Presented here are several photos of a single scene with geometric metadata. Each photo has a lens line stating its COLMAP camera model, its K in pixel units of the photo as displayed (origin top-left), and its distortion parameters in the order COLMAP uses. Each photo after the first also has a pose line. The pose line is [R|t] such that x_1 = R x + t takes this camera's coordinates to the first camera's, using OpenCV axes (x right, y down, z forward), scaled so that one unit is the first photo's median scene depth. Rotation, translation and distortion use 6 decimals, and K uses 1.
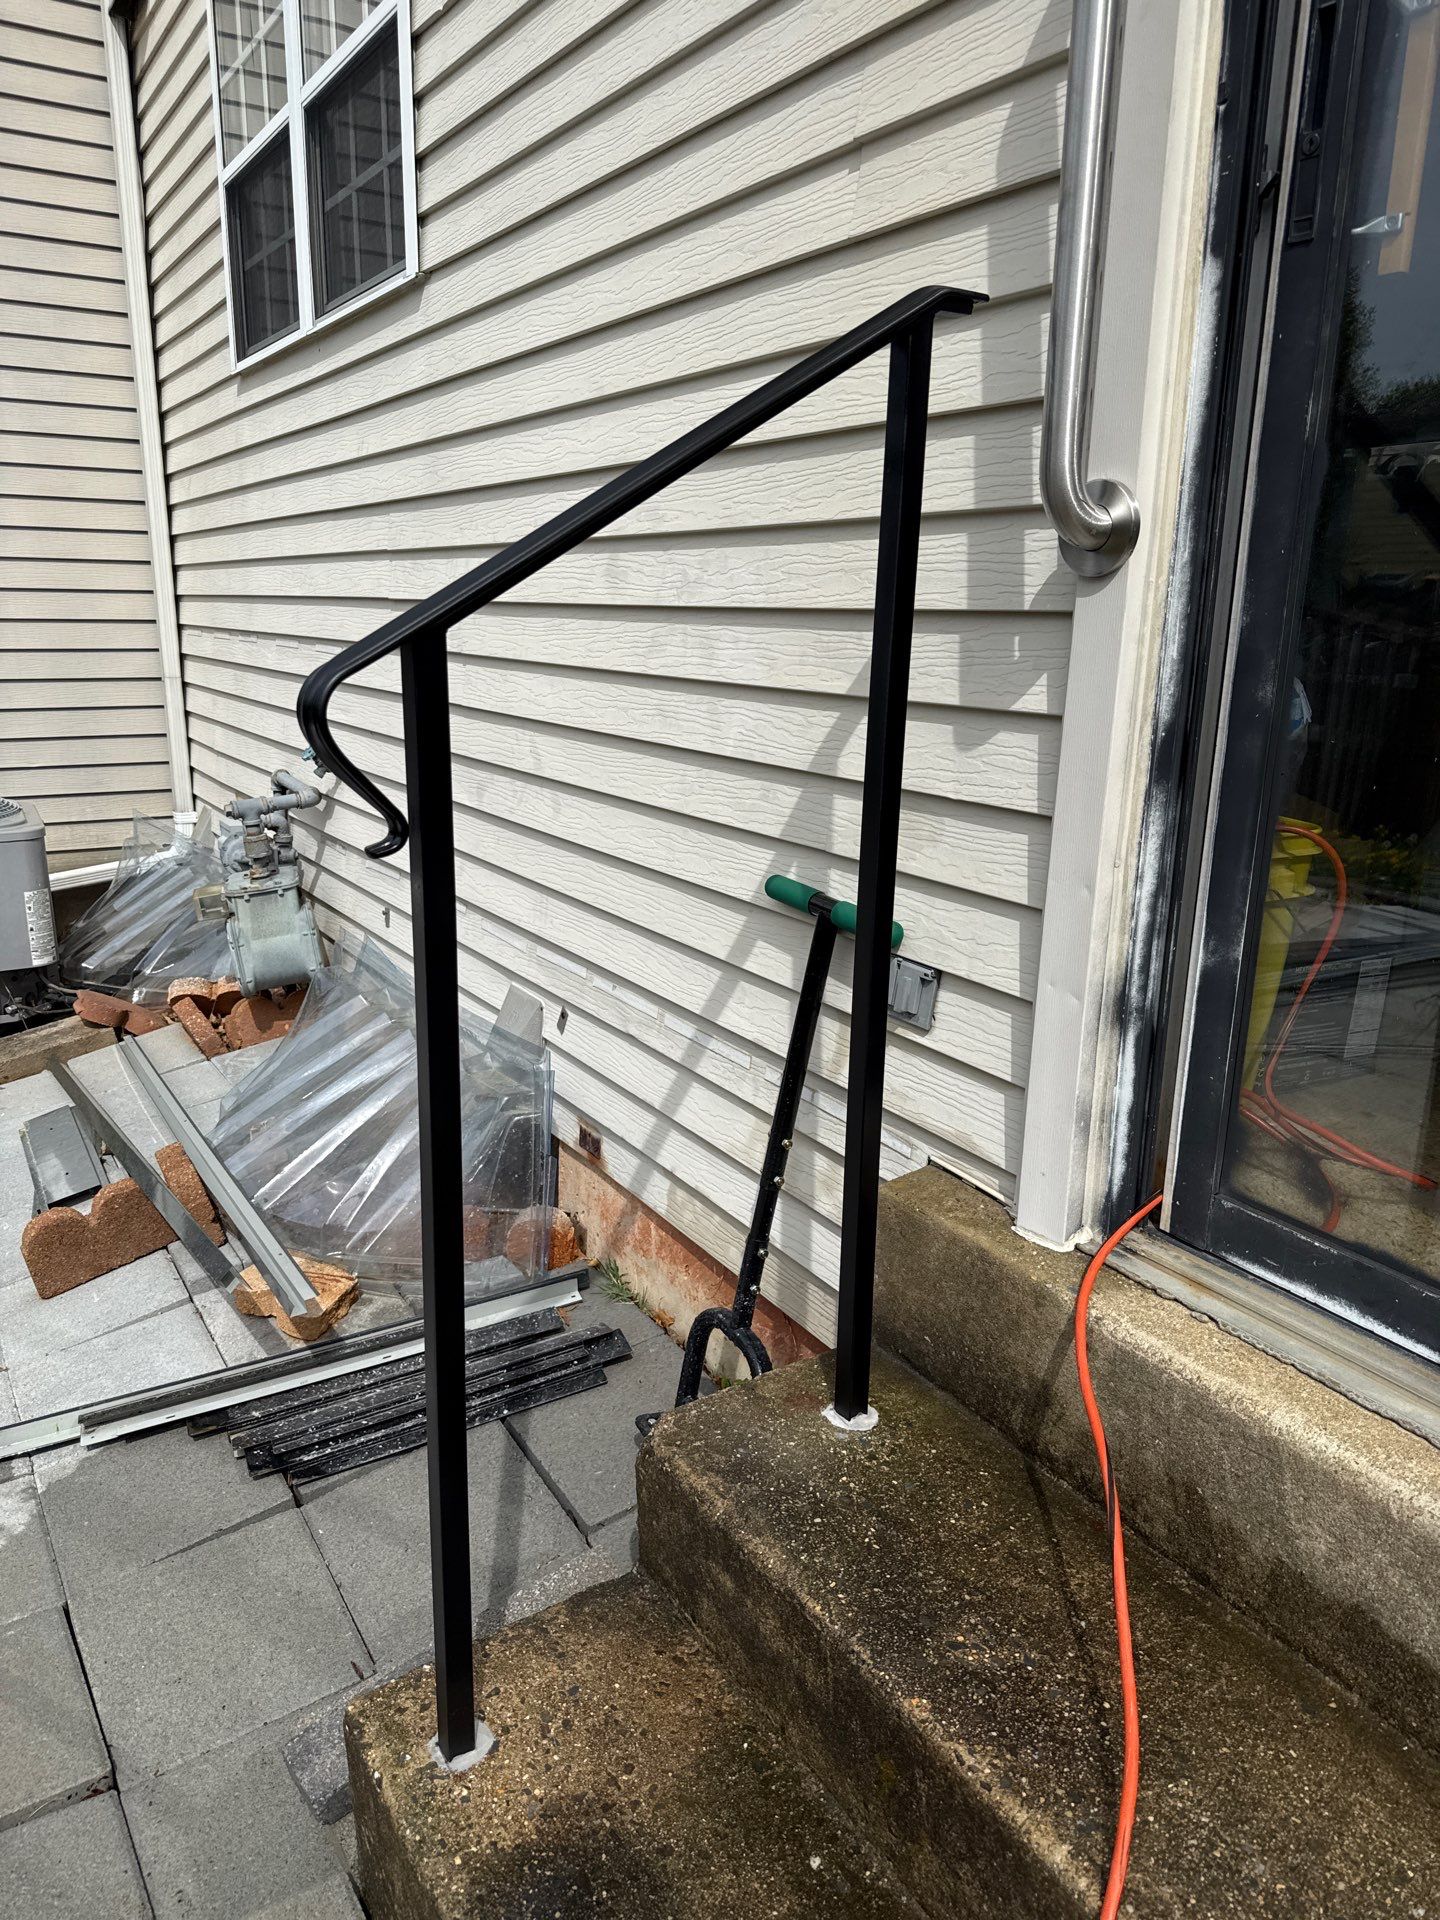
lens RADIAL K [[1380.1, 0, 713.9], [0, 1380.1, 972.9], [0, 0, 1]] dist [0.019578, -0.028911]
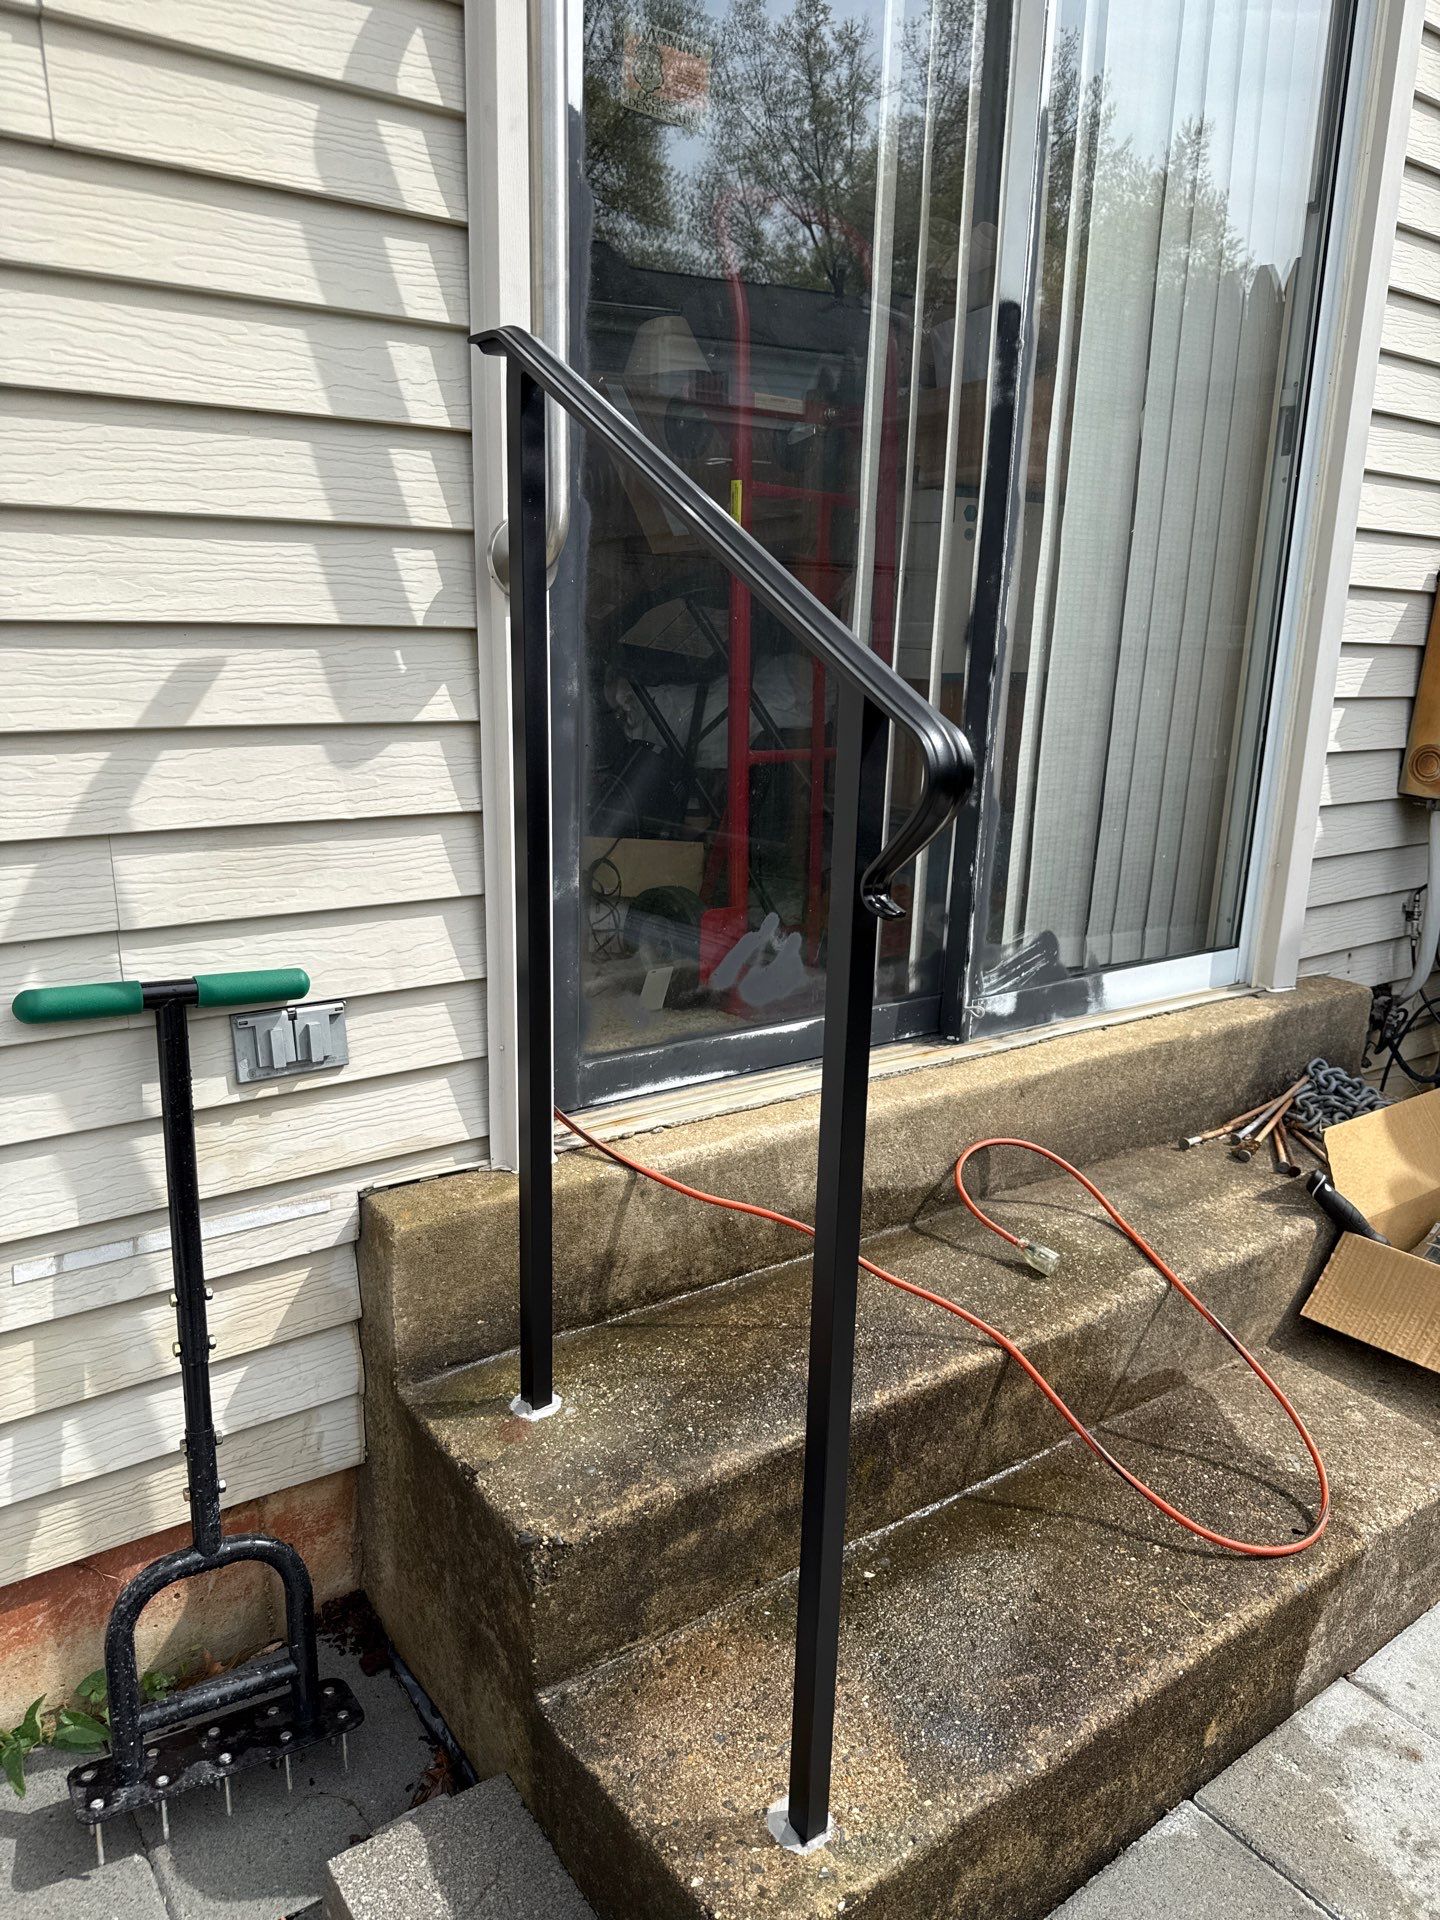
lens RADIAL K [[1380.1, 0, 712.1], [0, 1380.1, 967.3], [0, 0, 1]] dist [0.019578, -0.028911]
pose [[-0.081719, -0.273950, 0.958266, -0.873957], [0.230832, 0.930136, 0.285593, -0.269099], [-0.969556, 0.244537, -0.012774, 0.860626]]
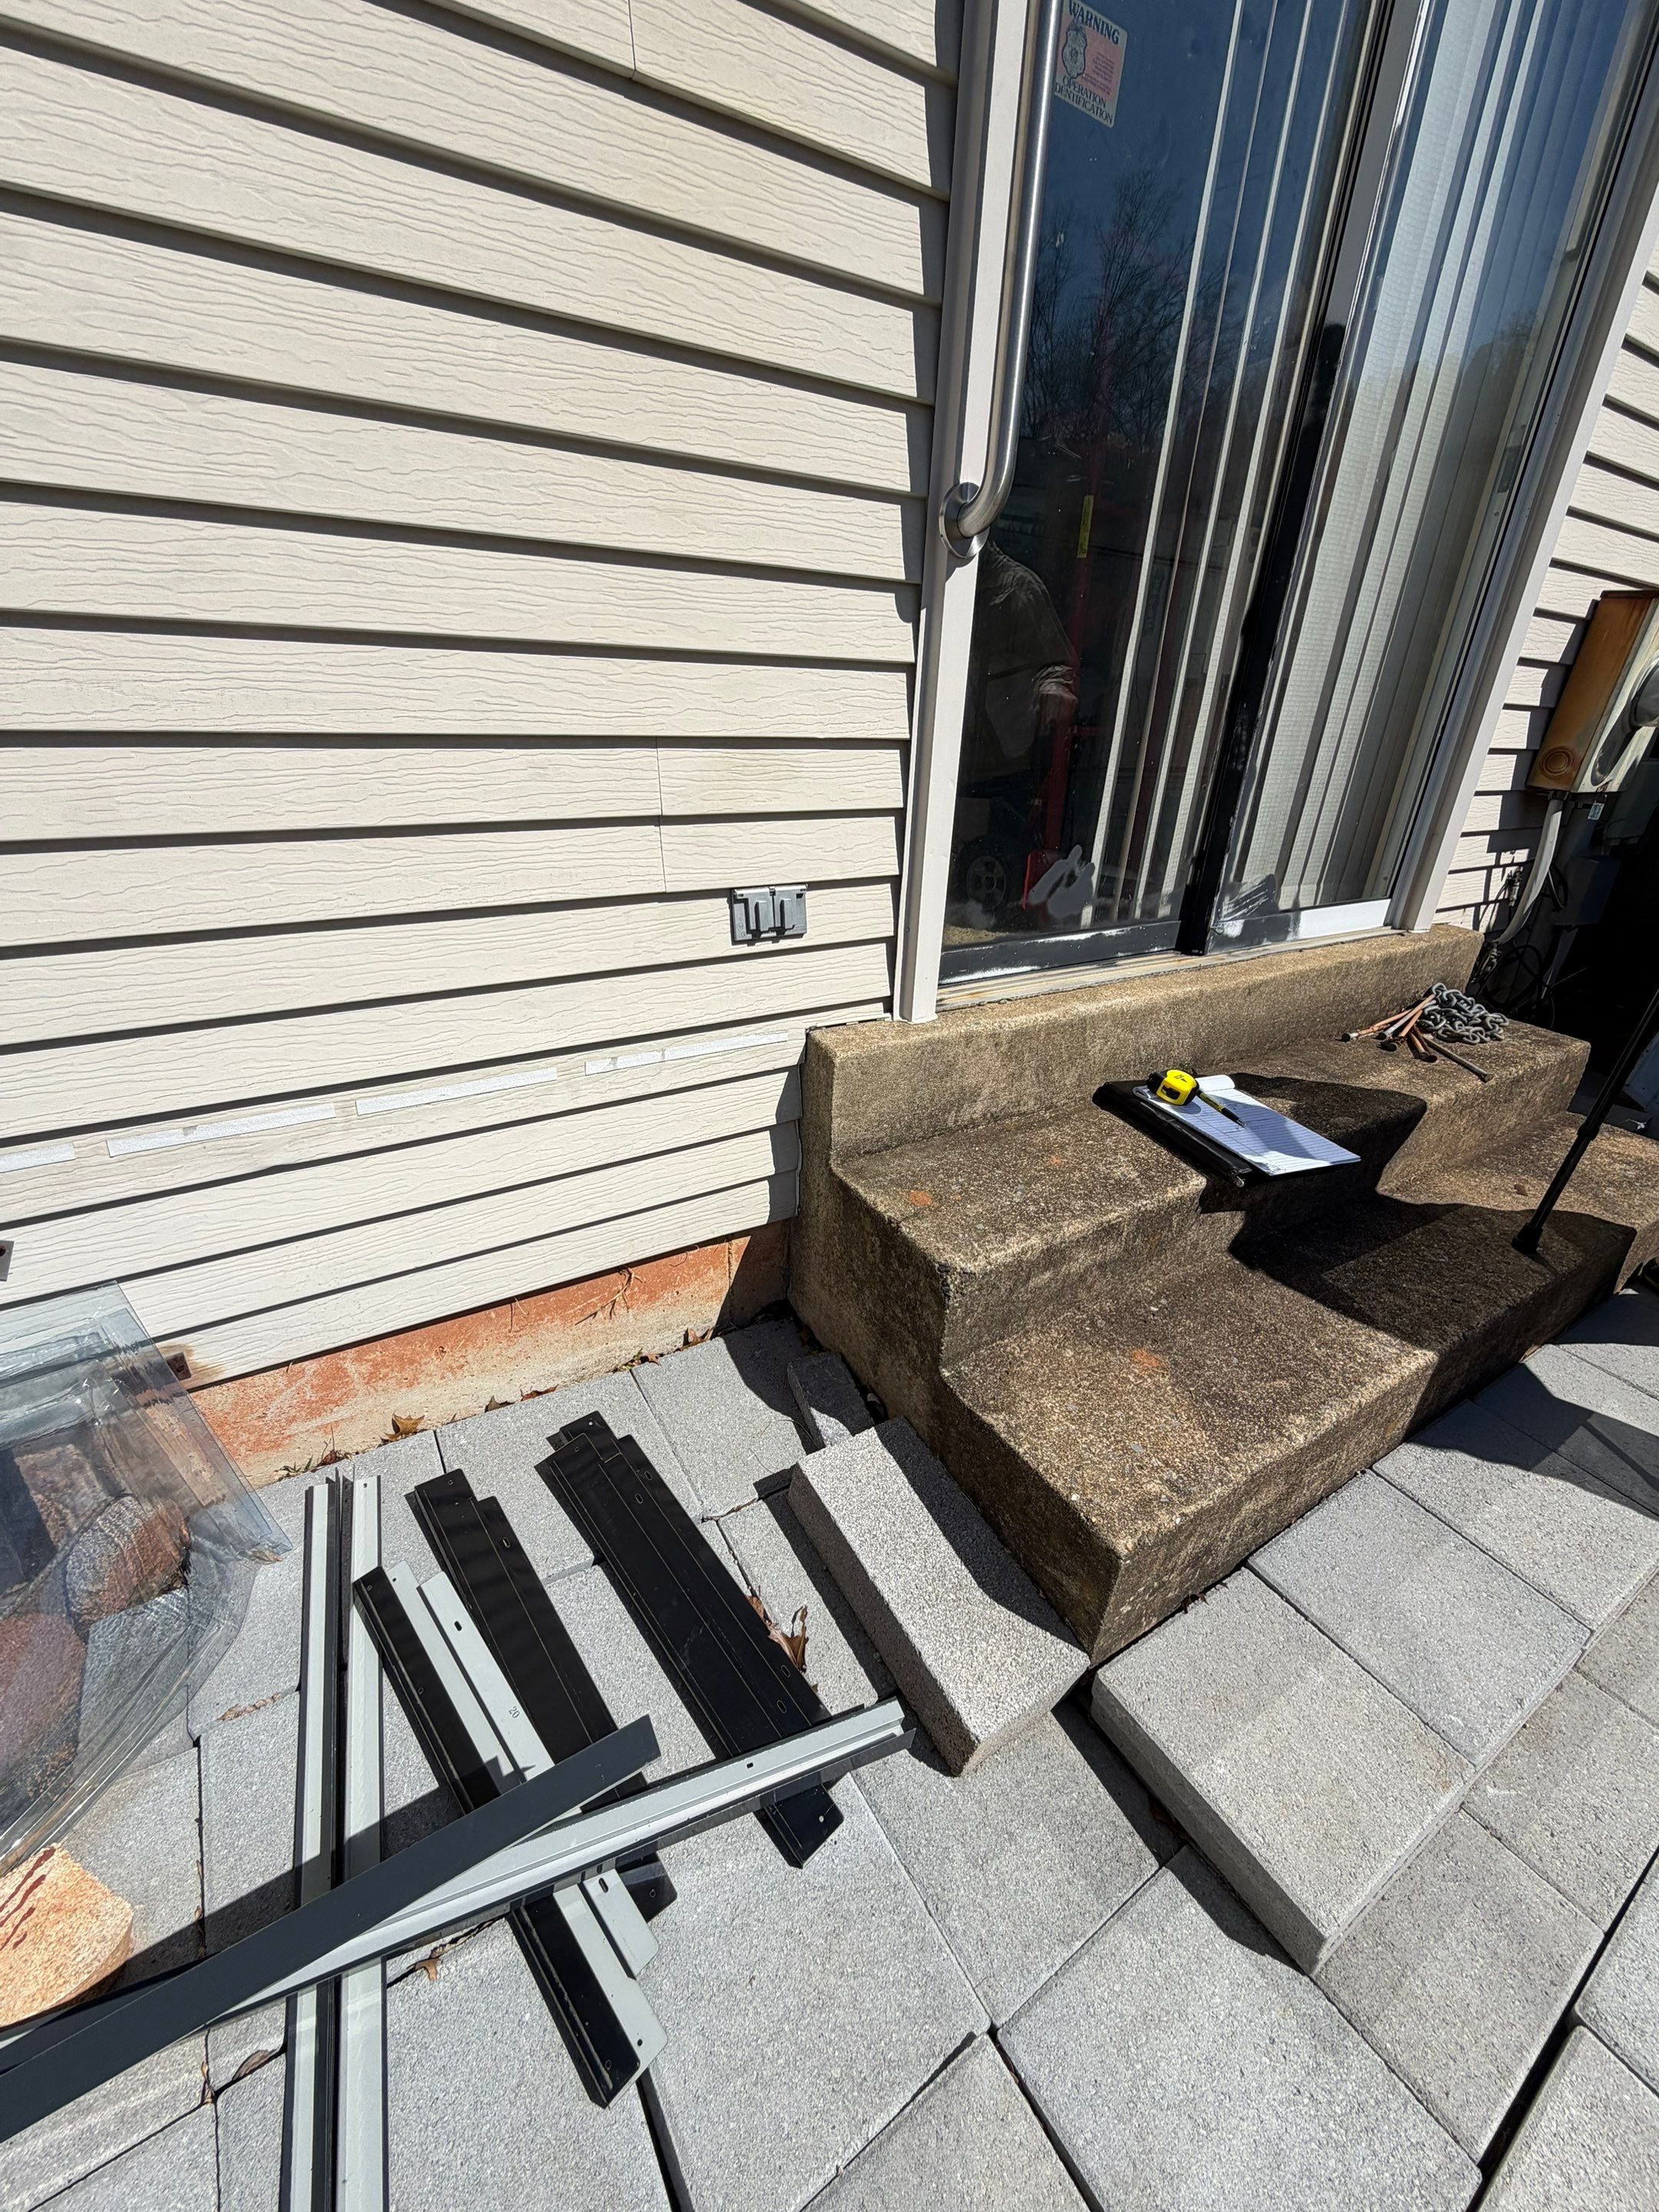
lens RADIAL K [[883.8, 0, 824.3], [0, 883.8, 1103.0], [0, 0, 1]] dist [0.000022, 0.000055]
pose [[0.004193, -0.445116, 0.895463, -0.759346], [0.219503, 0.874041, 0.433440, -0.200627], [-0.975603, 0.194739, 0.101369, 1.067803]]
